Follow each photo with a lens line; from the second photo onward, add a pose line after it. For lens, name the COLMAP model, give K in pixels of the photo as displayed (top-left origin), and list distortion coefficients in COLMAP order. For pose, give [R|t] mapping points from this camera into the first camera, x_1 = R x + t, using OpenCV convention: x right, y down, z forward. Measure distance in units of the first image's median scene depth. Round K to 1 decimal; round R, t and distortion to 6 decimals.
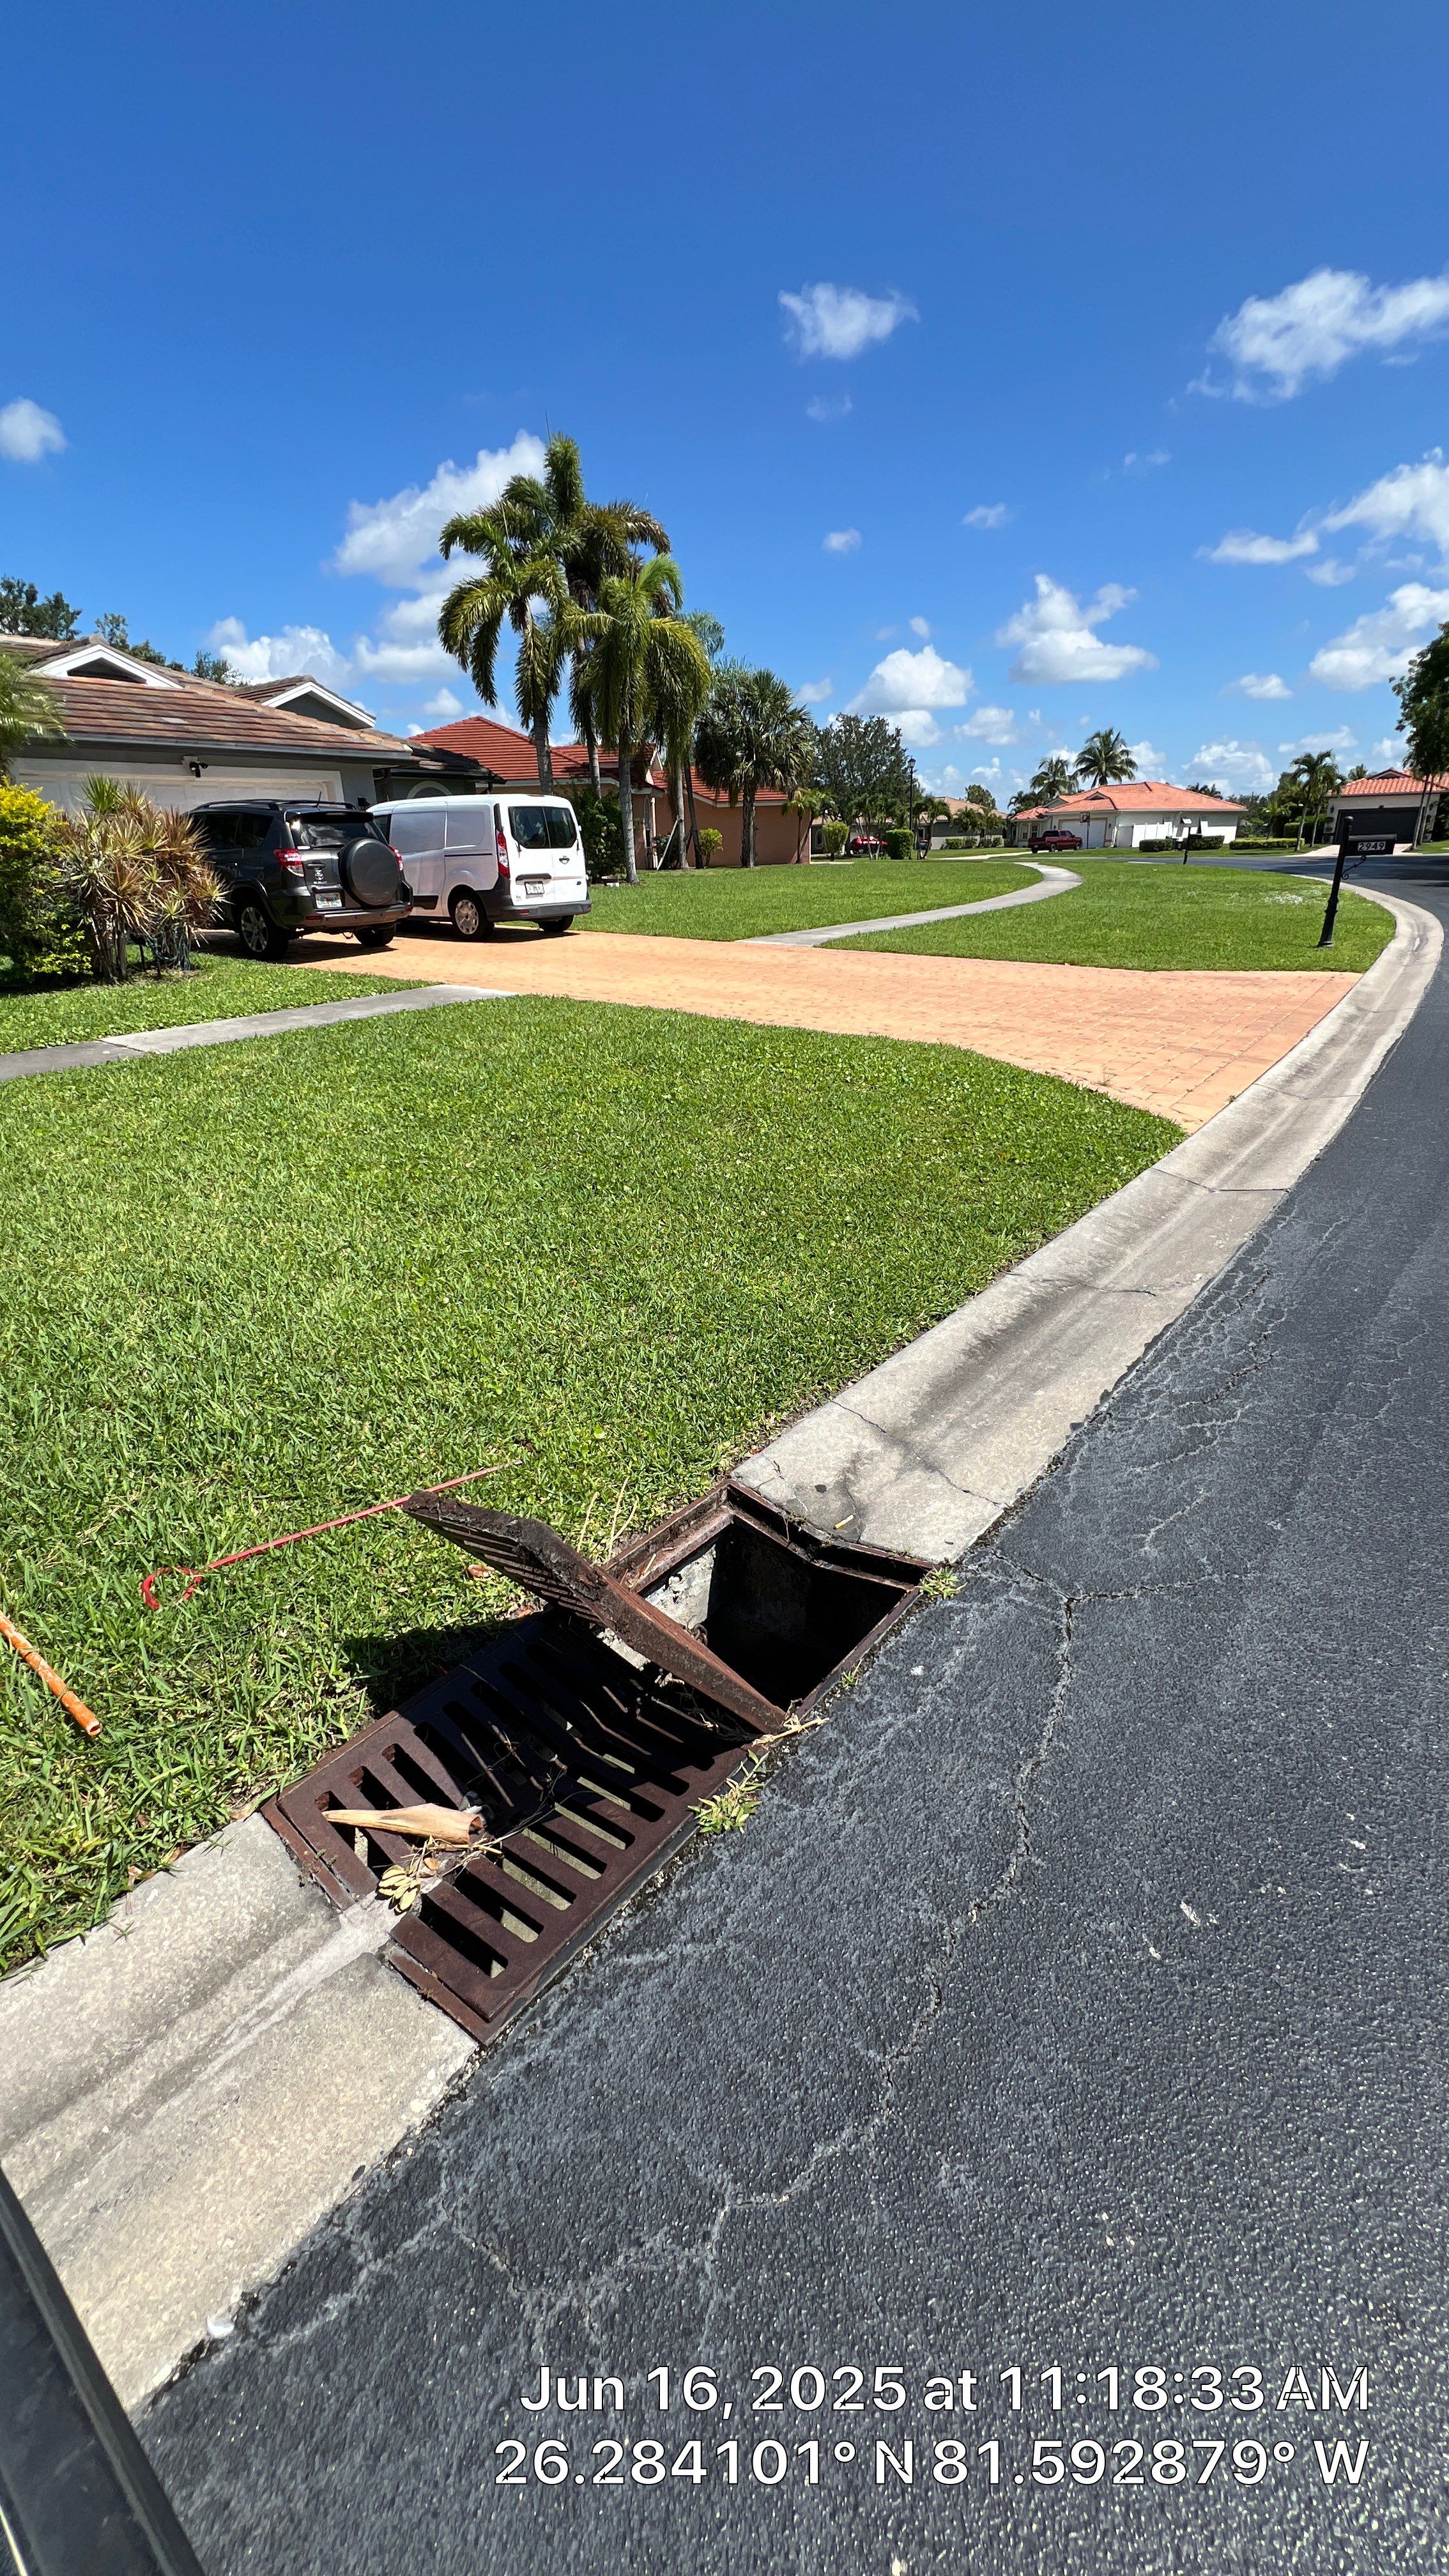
lens RADIAL K [[1032.8, 0, 724.5], [0, 1032.8, 1288.0], [0, 0, 1]] dist [-0.003535, 0.000651]
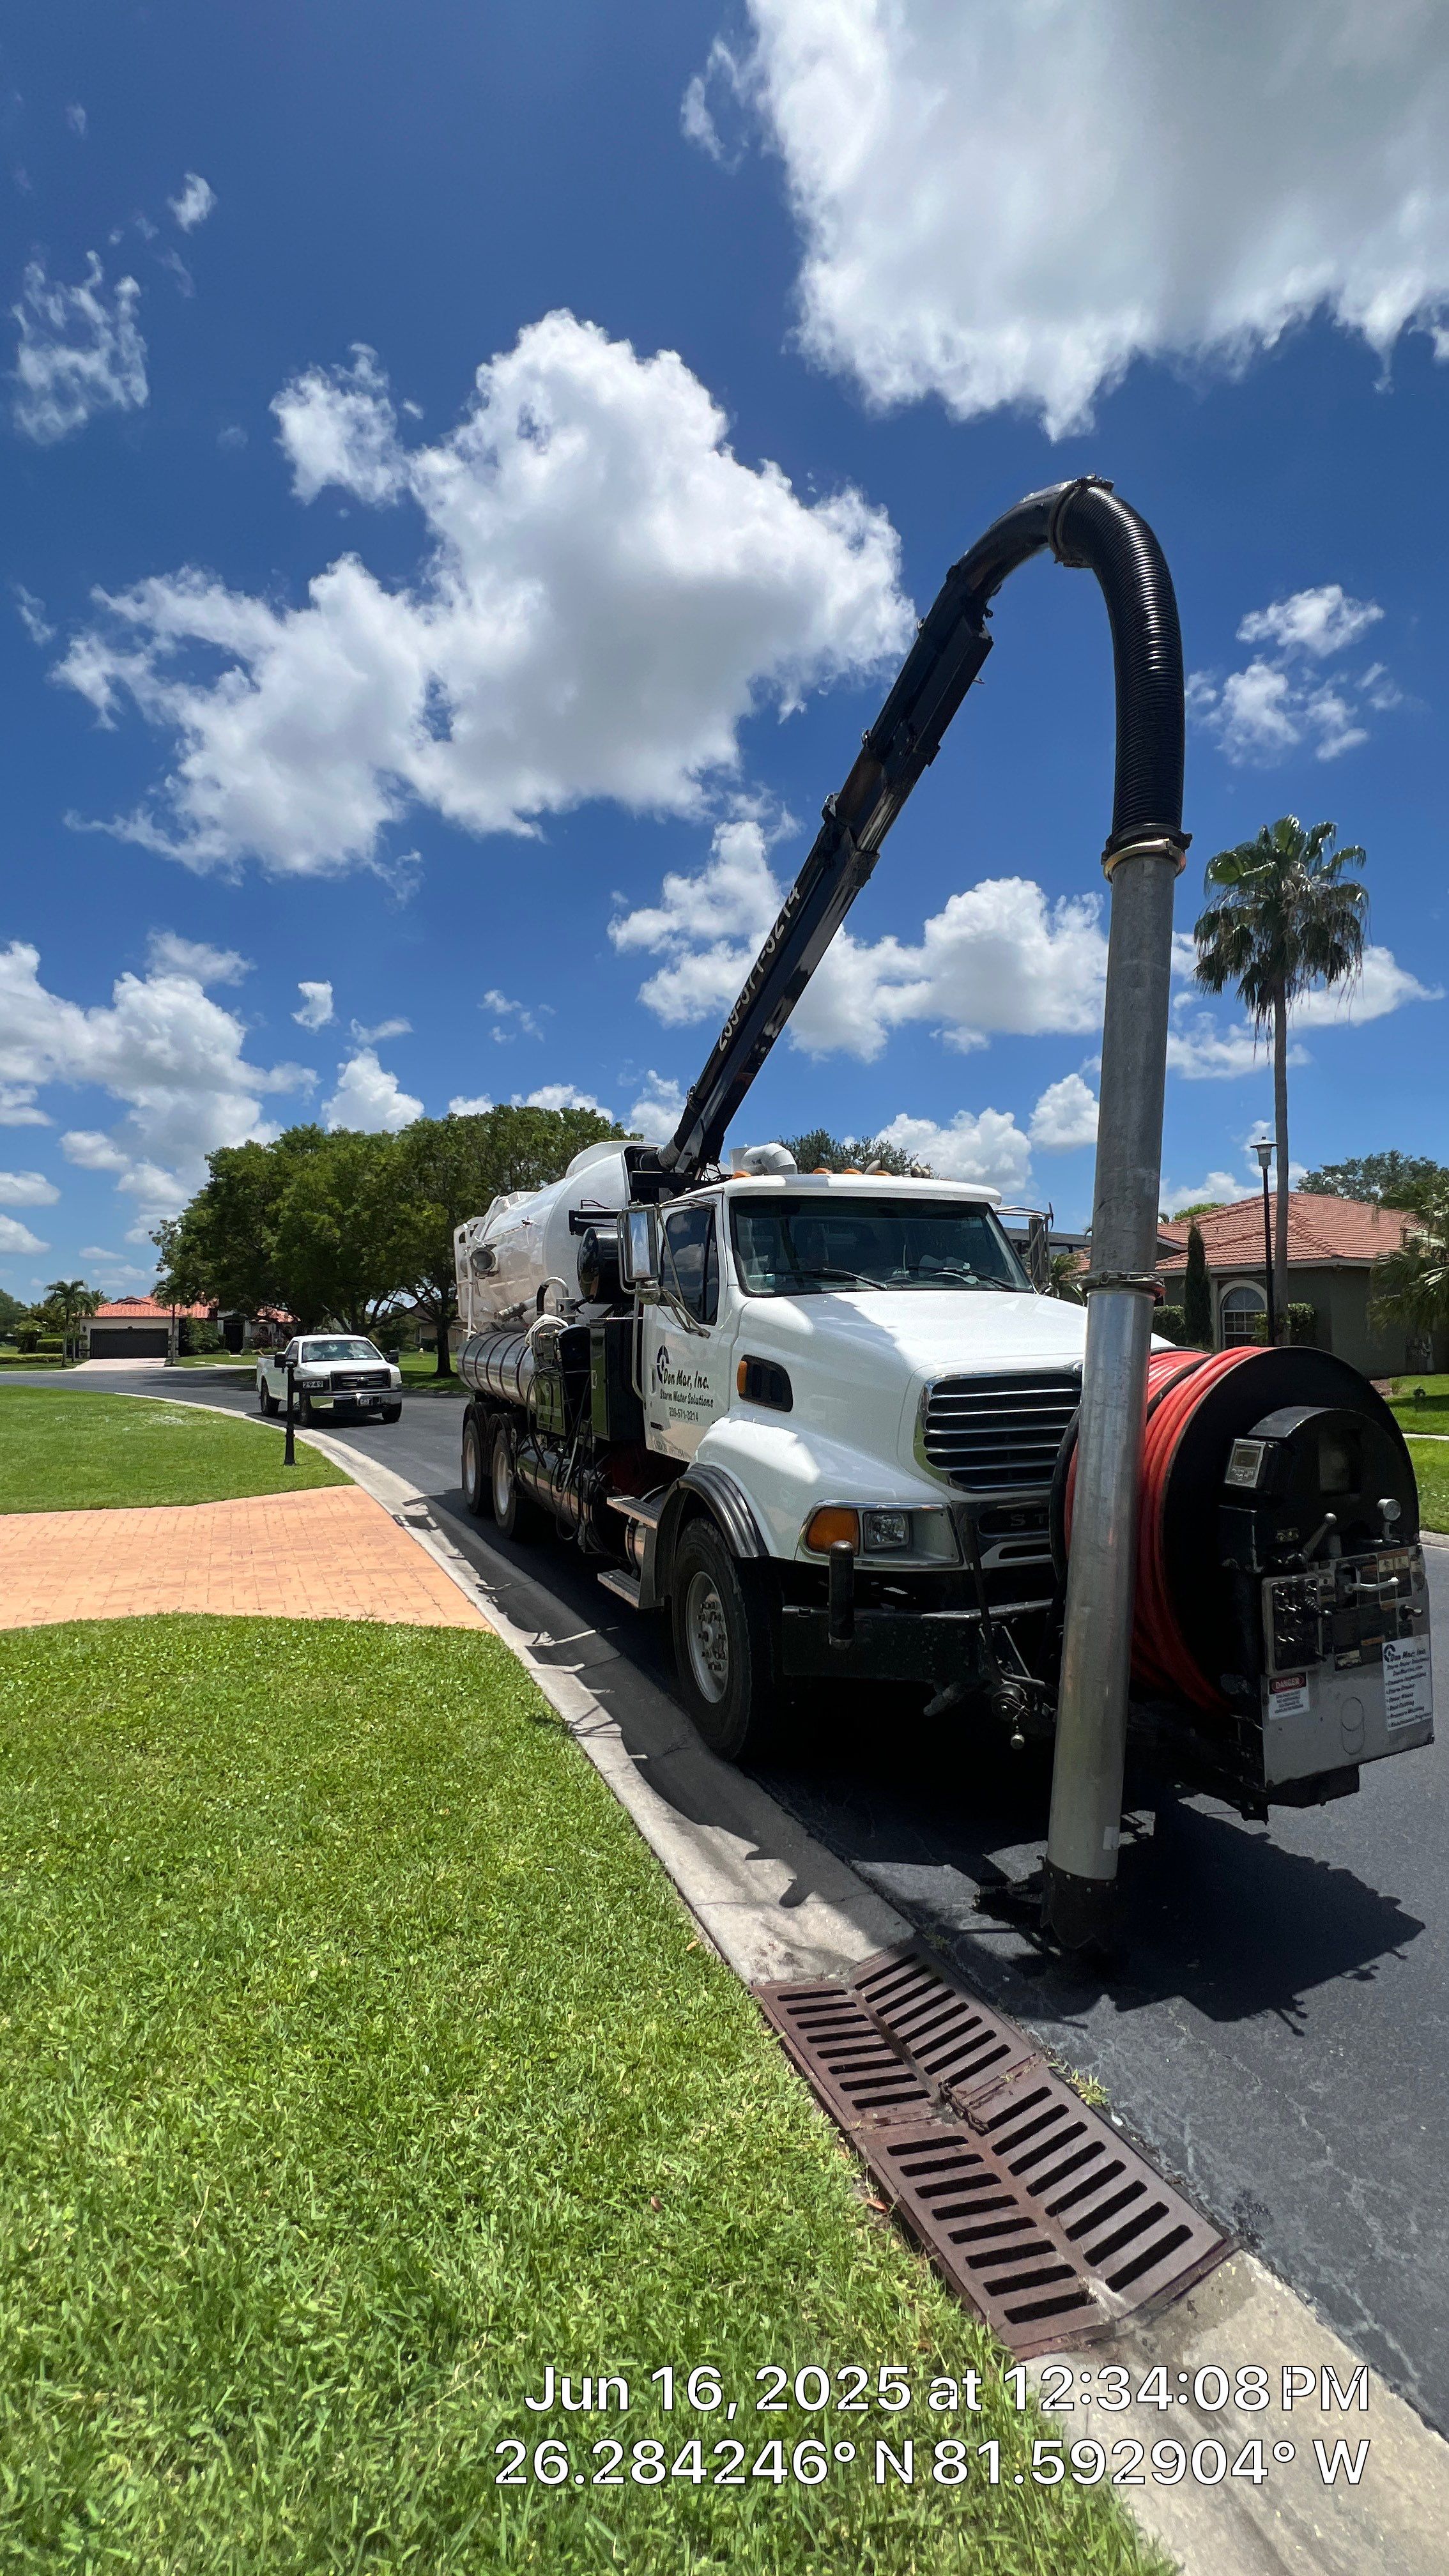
lens RADIAL K [[1047.3, 0, 725.7], [0, 1047.3, 1291.7], [0, 0, 1]] dist [0.006856, 0.001167]
pose [[0.468145, 0.047137, 0.882393, -0.263720], [0.351026, 0.906486, -0.234657, -0.064738], [-0.810938, 0.419597, 0.407821, 0.043205]]
